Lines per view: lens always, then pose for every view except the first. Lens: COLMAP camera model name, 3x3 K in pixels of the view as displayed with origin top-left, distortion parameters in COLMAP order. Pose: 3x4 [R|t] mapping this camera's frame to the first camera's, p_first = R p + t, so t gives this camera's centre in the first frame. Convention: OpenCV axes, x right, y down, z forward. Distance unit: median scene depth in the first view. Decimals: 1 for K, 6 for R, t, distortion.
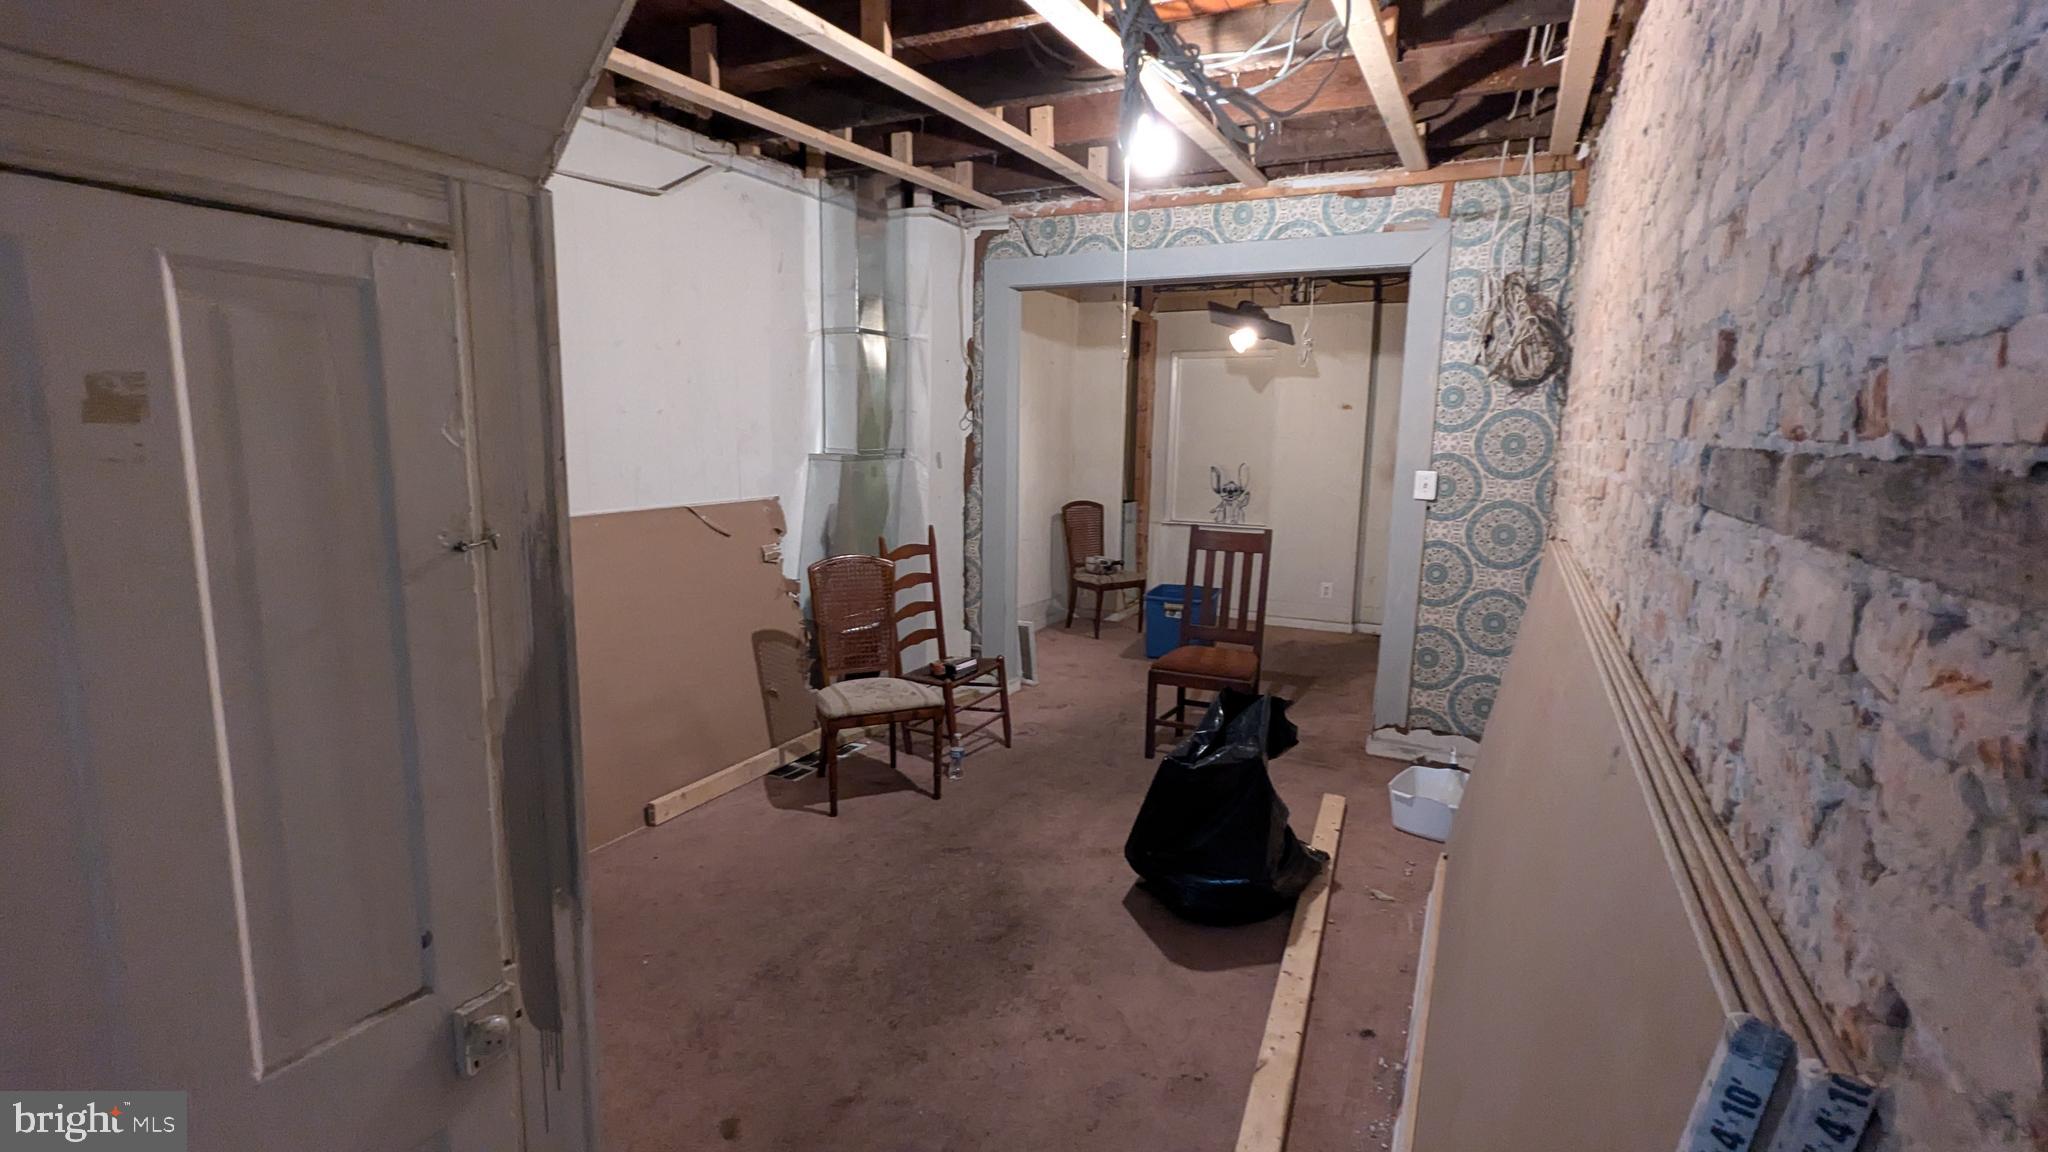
lens RADIAL K [[972.9, 0, 1017.5], [0, 972.9, 579.8], [0, 0, 1]] dist [0.010901, -0.000704]
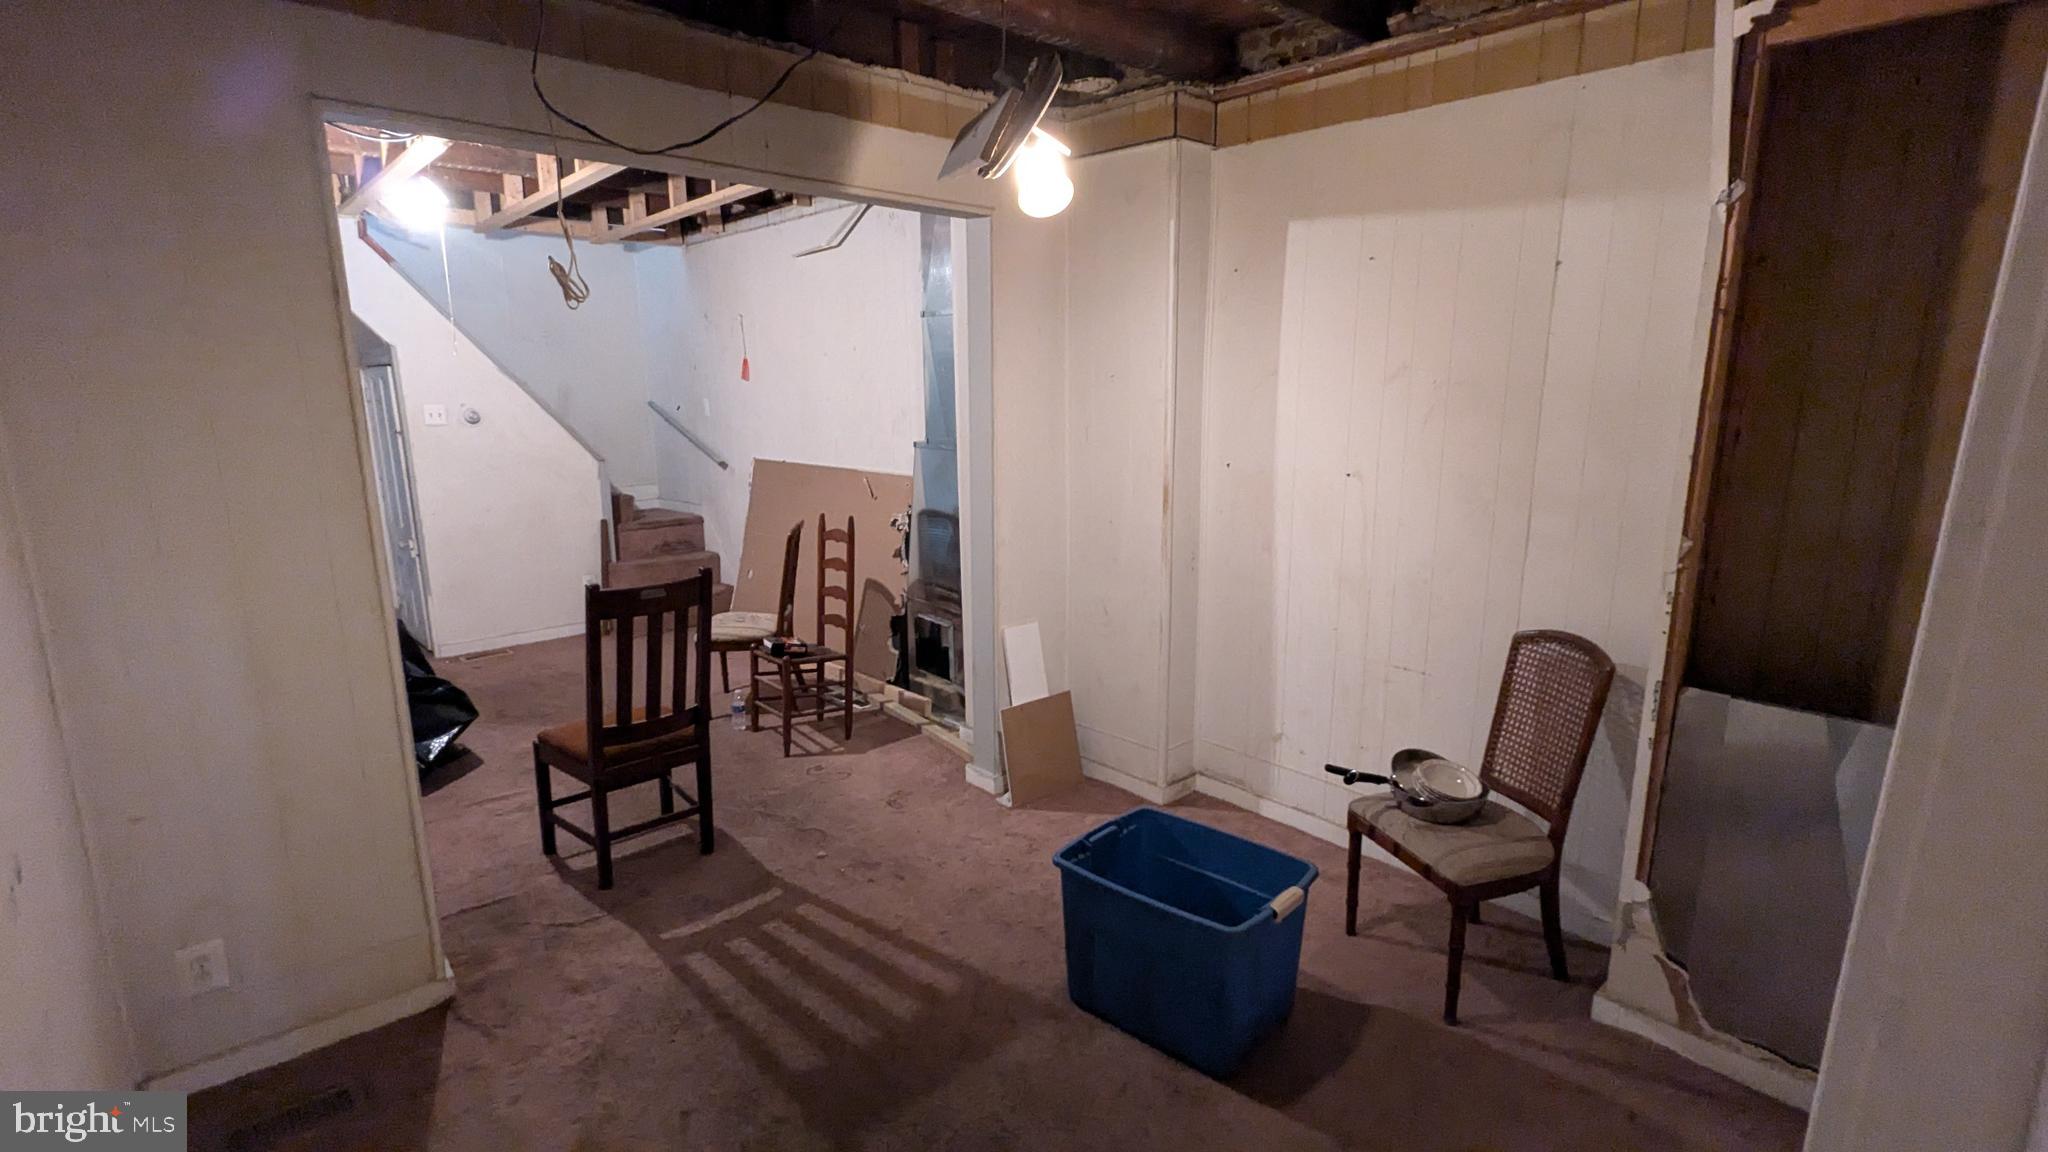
lens RADIAL K [[972.9, 0, 1025.7], [0, 972.9, 575.4], [0, 0, 1]] dist [0.010901, -0.000704]
pose [[-0.344981, 0.158990, -0.925046, 0.657067], [-0.160859, 0.960953, 0.225151, -0.212509], [0.924723, 0.226475, -0.305935, 1.285289]]
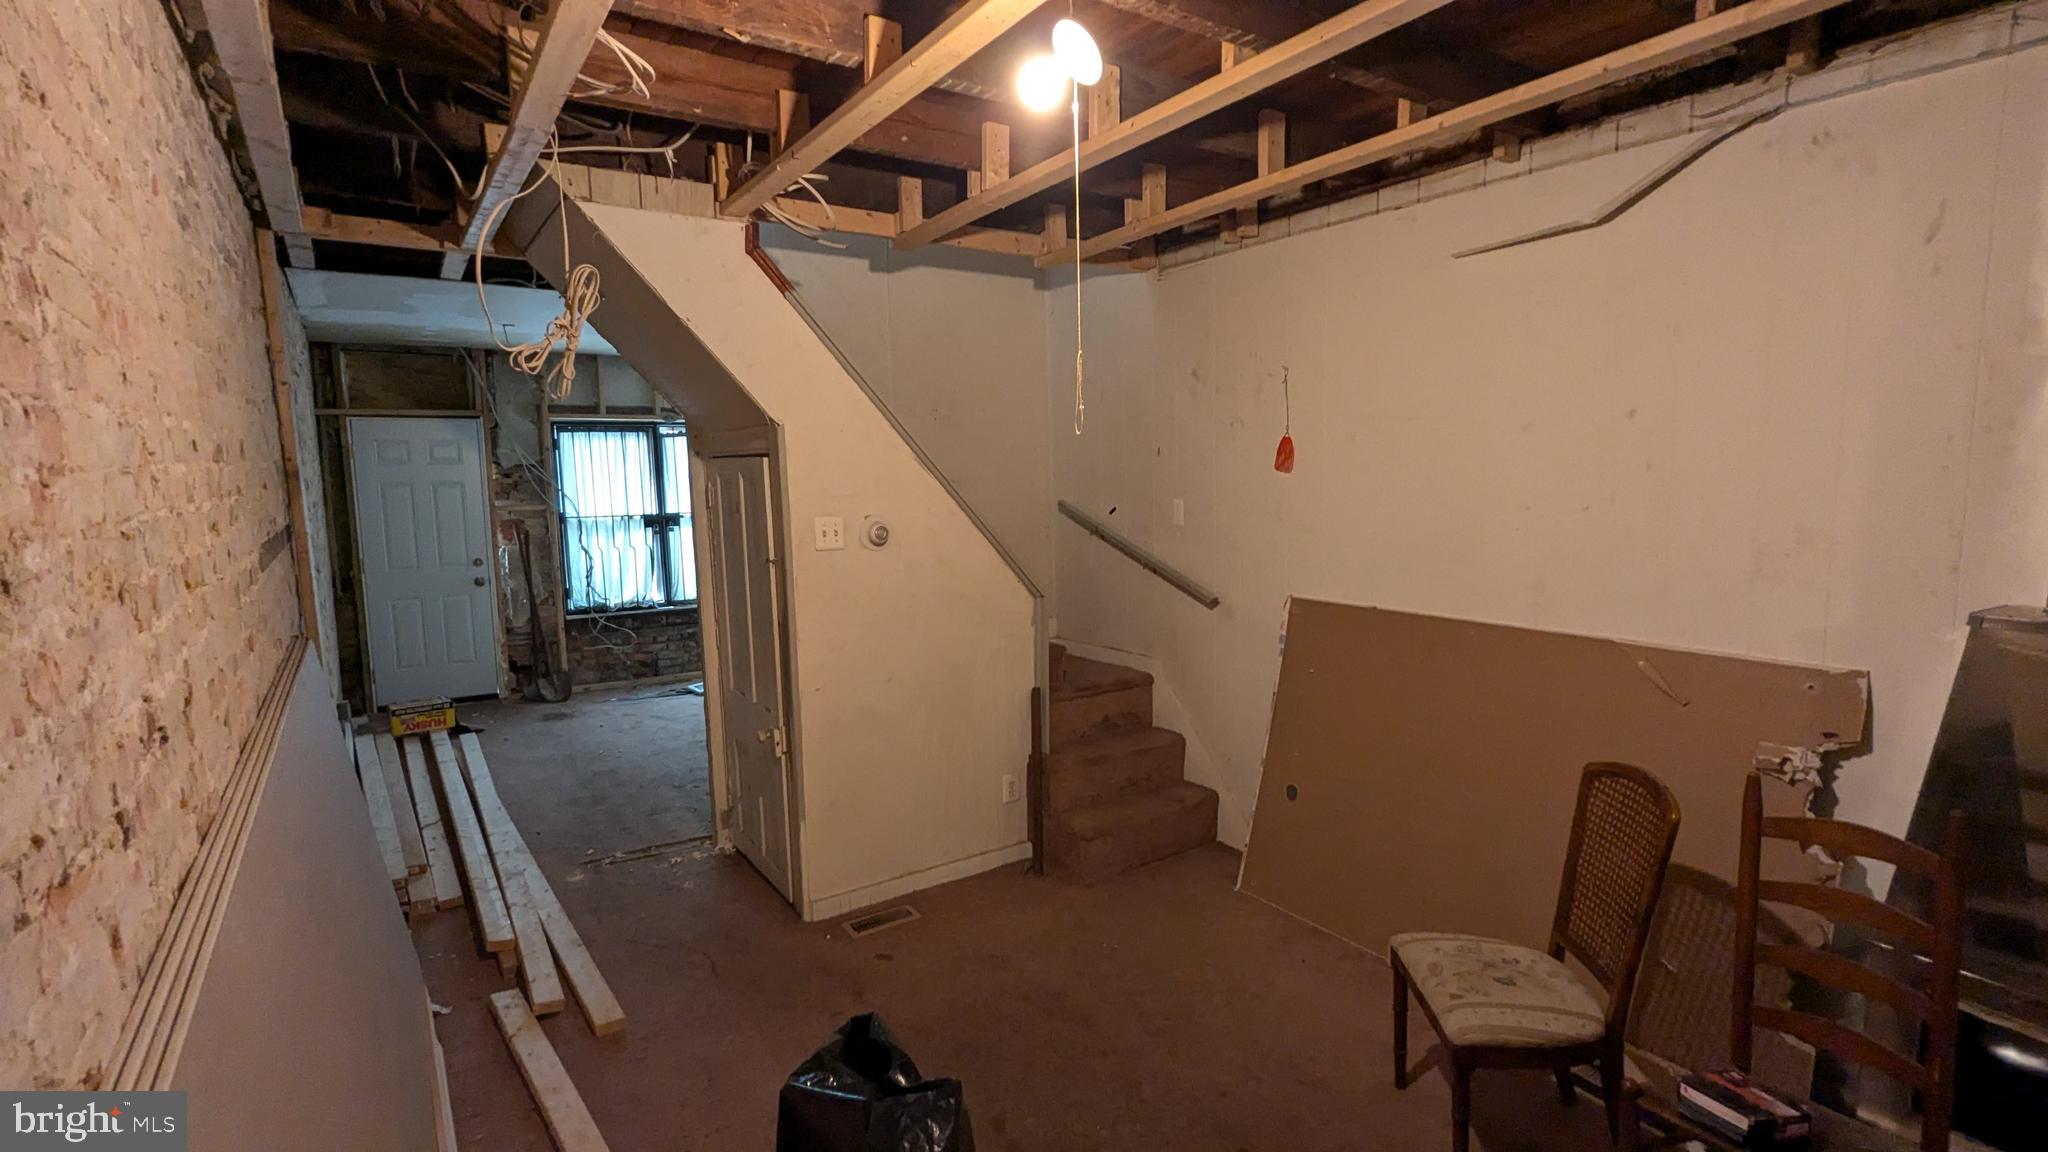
lens RADIAL K [[972.9, 0, 1032.3], [0, 972.9, 574.1], [0, 0, 1]] dist [0.010901, -0.000704]
pose [[-0.480967, 0.079147, -0.873159, 0.362297], [-0.144887, 0.975048, 0.168192, -0.136585], [0.864684, 0.207404, -0.457499, 0.718407]]
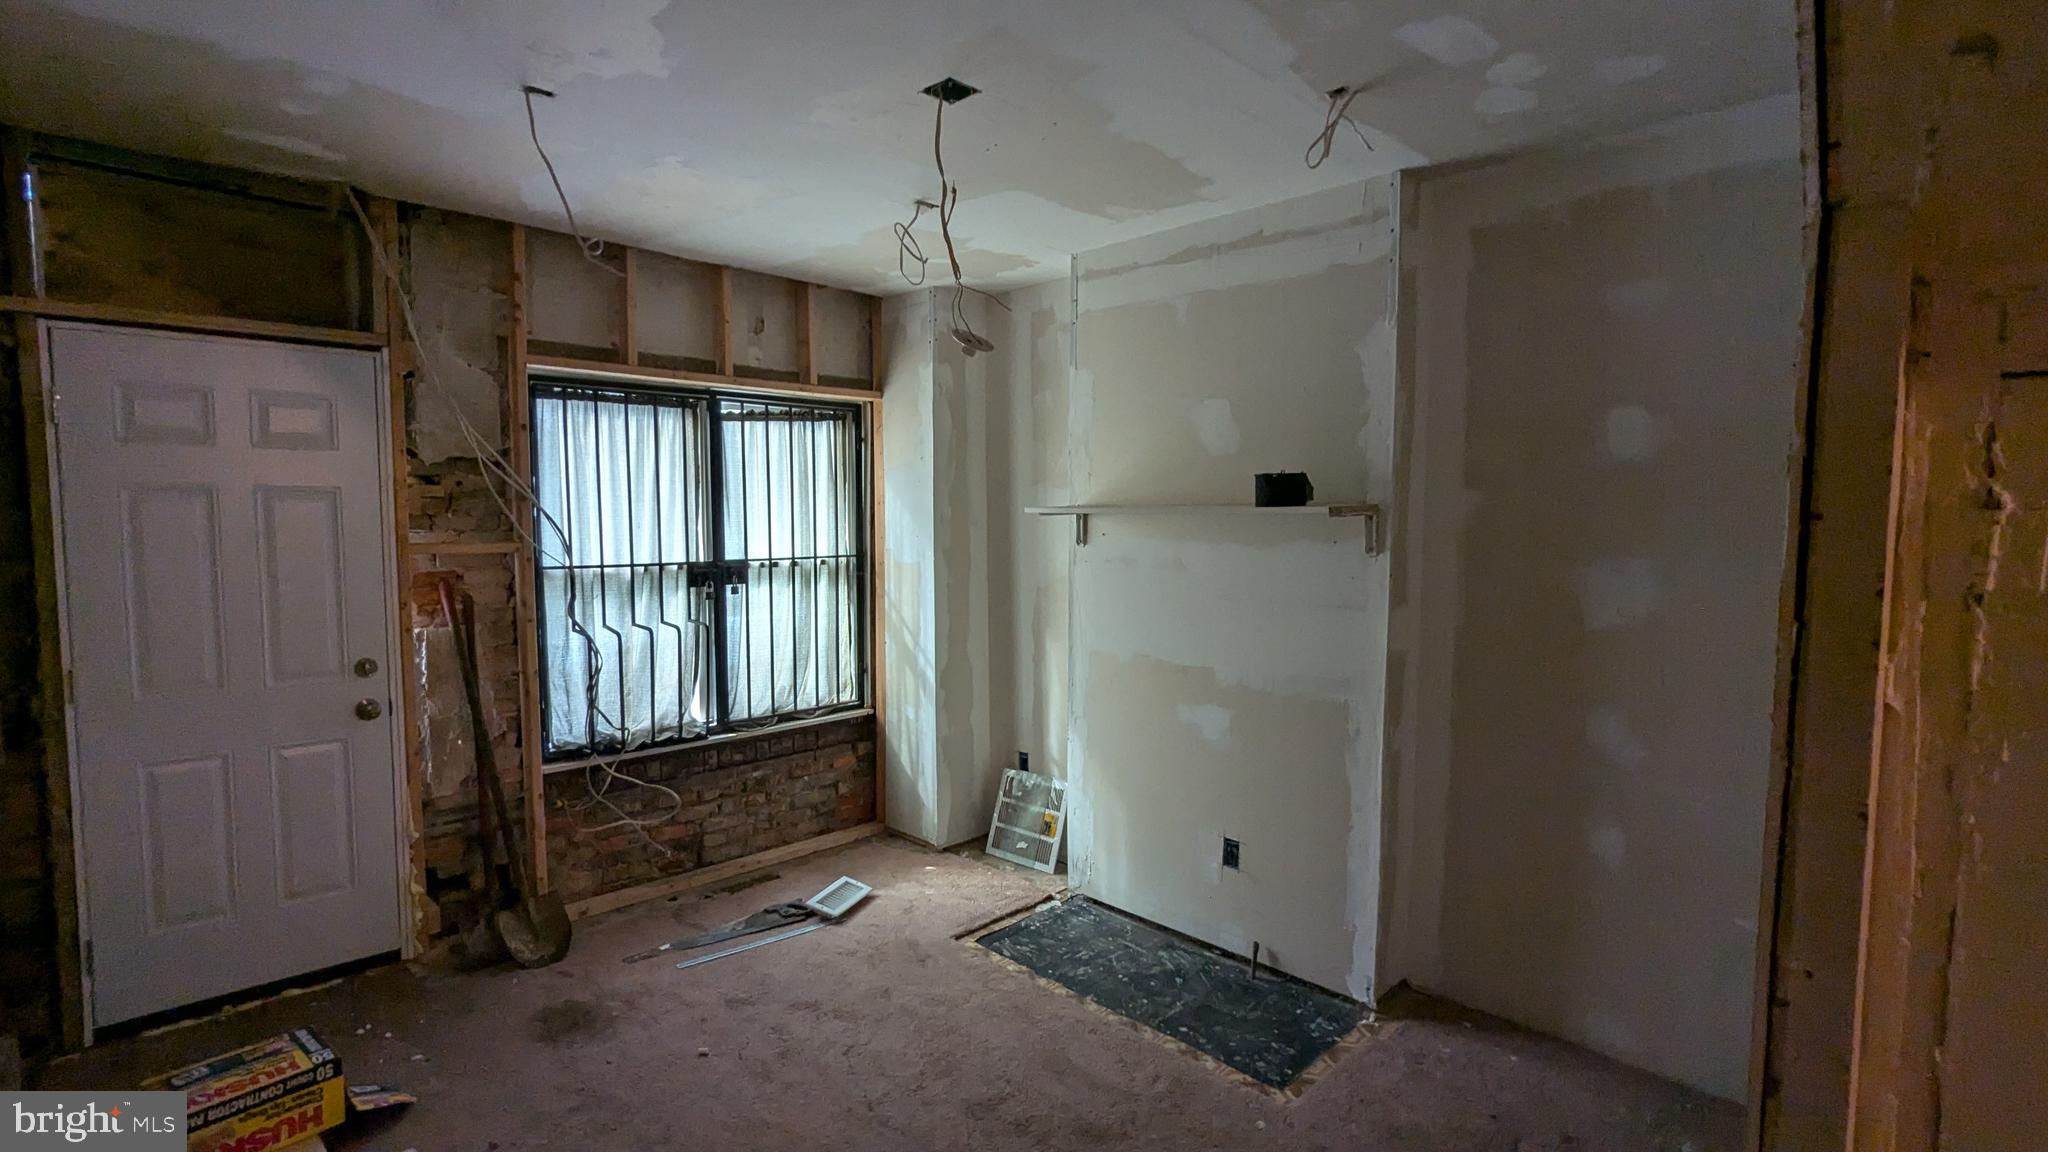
lens RADIAL K [[972.9, 0, 1035.4], [0, 972.9, 582.7], [0, 0, 1]] dist [0.010901, -0.000704]
pose [[-0.307718, 0.044506, -0.950436, 0.217015], [-0.174007, 0.979427, 0.102201, -0.082164], [0.935431, 0.196832, -0.293643, 0.427209]]
